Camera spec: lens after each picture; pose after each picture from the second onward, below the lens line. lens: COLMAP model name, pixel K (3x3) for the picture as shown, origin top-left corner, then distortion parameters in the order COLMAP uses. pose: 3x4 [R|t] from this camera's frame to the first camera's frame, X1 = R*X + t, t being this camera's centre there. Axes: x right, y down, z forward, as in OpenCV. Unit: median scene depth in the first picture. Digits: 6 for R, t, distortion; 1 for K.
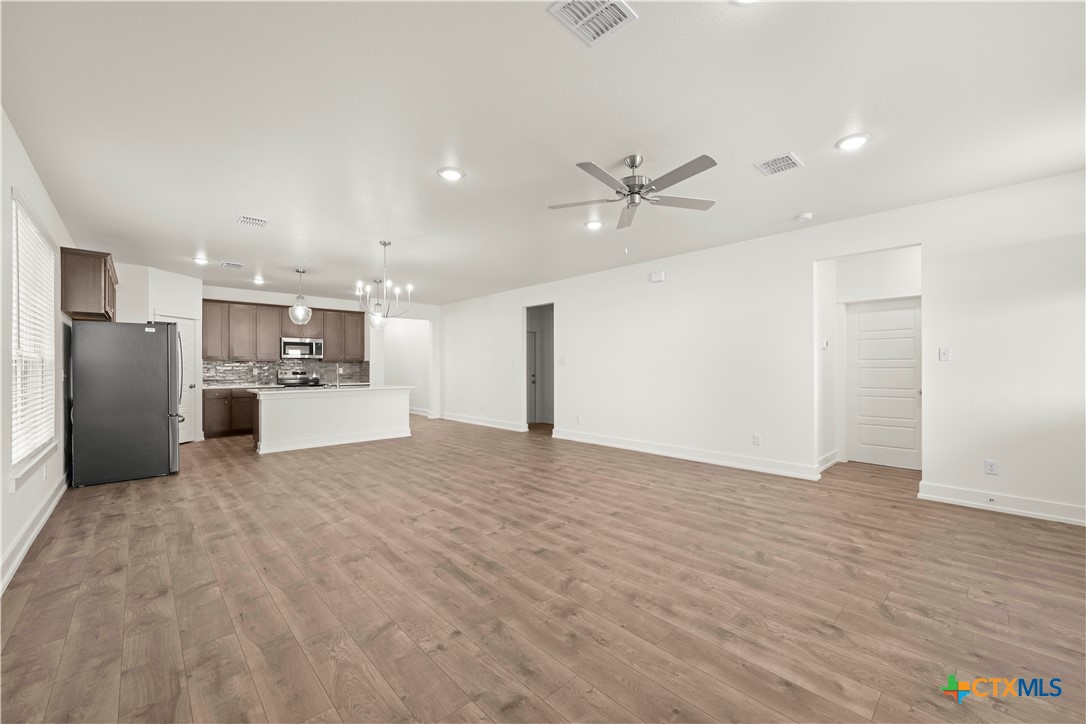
lens RADIAL K [[430.4, 0, 551.0], [0, 430.4, 364.1], [0, 0, 1]] dist [-0.002154, -0.000143]
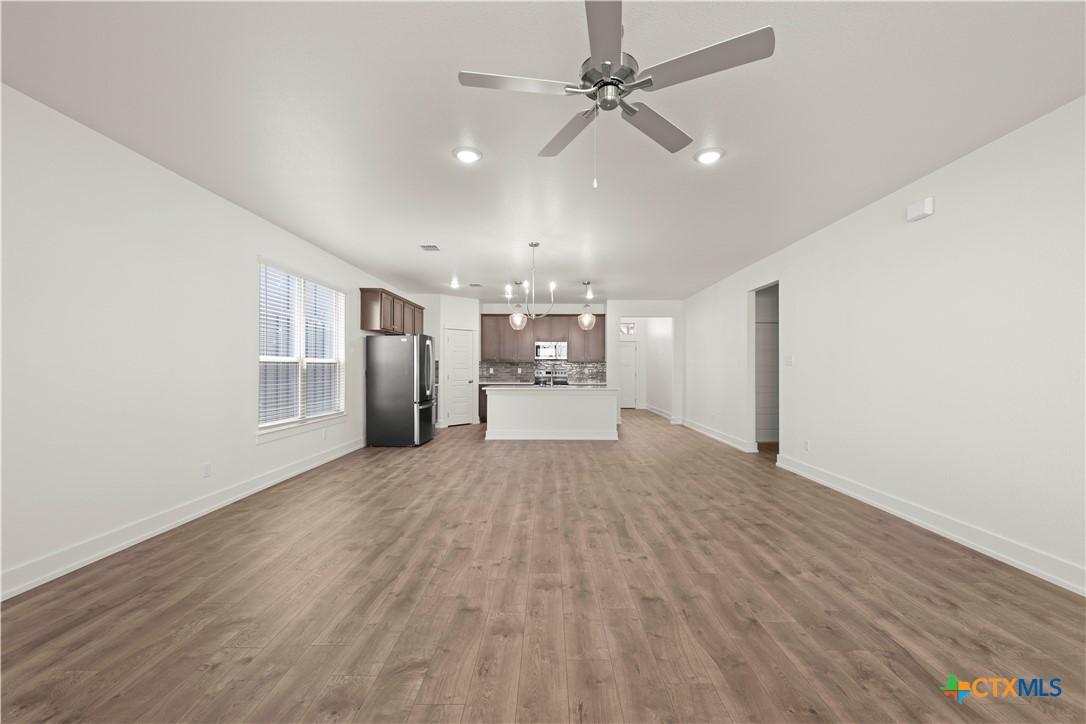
lens RADIAL K [[430.4, 0, 549.0], [0, 430.4, 364.1], [0, 0, 1]] dist [-0.002154, -0.000143]
pose [[0.720164, -0.000160, -0.693804, 0.372283], [-0.000766, 0.999999, -0.001026, -0.000554], [0.693804, 0.001270, 0.720163, 0.336238]]
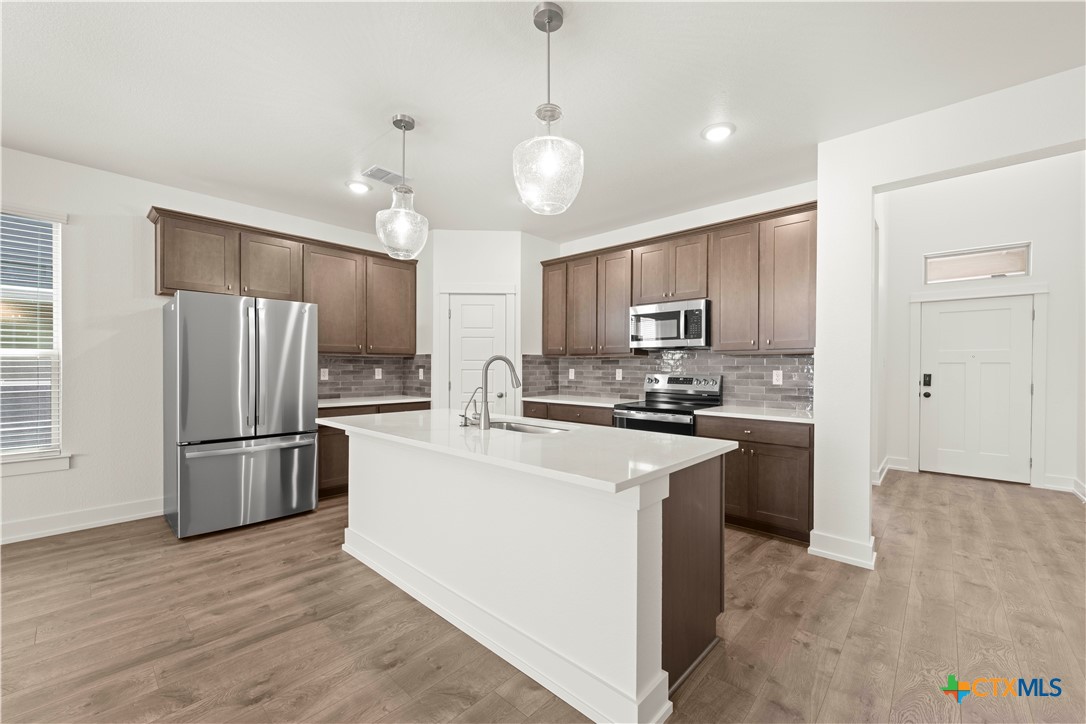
lens RADIAL K [[430.4, 0, 551.7], [0, 430.4, 375.3], [0, 0, 1]] dist [-0.002154, -0.000143]
pose [[0.067175, 0.023852, -0.997456, -0.247511], [0.002295, 0.999708, 0.024060, 0.007419], [0.997739, -0.003905, 0.067101, 1.560751]]
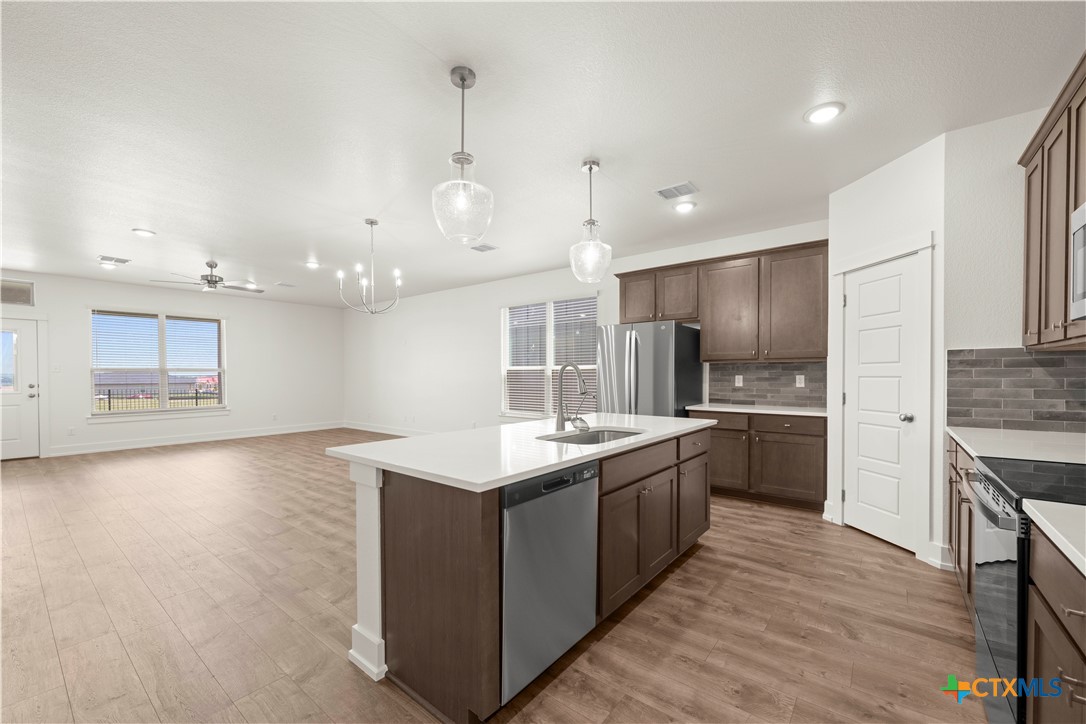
lens RADIAL K [[430.4, 0, 547.6], [0, 430.4, 382.7], [0, 0, 1]] dist [-0.002154, -0.000143]
pose [[-0.989360, 0.004768, -0.145408, -0.654826], [0.002946, 0.999914, 0.012743, 0.017673], [0.145456, 0.012179, -0.989290, 2.049595]]
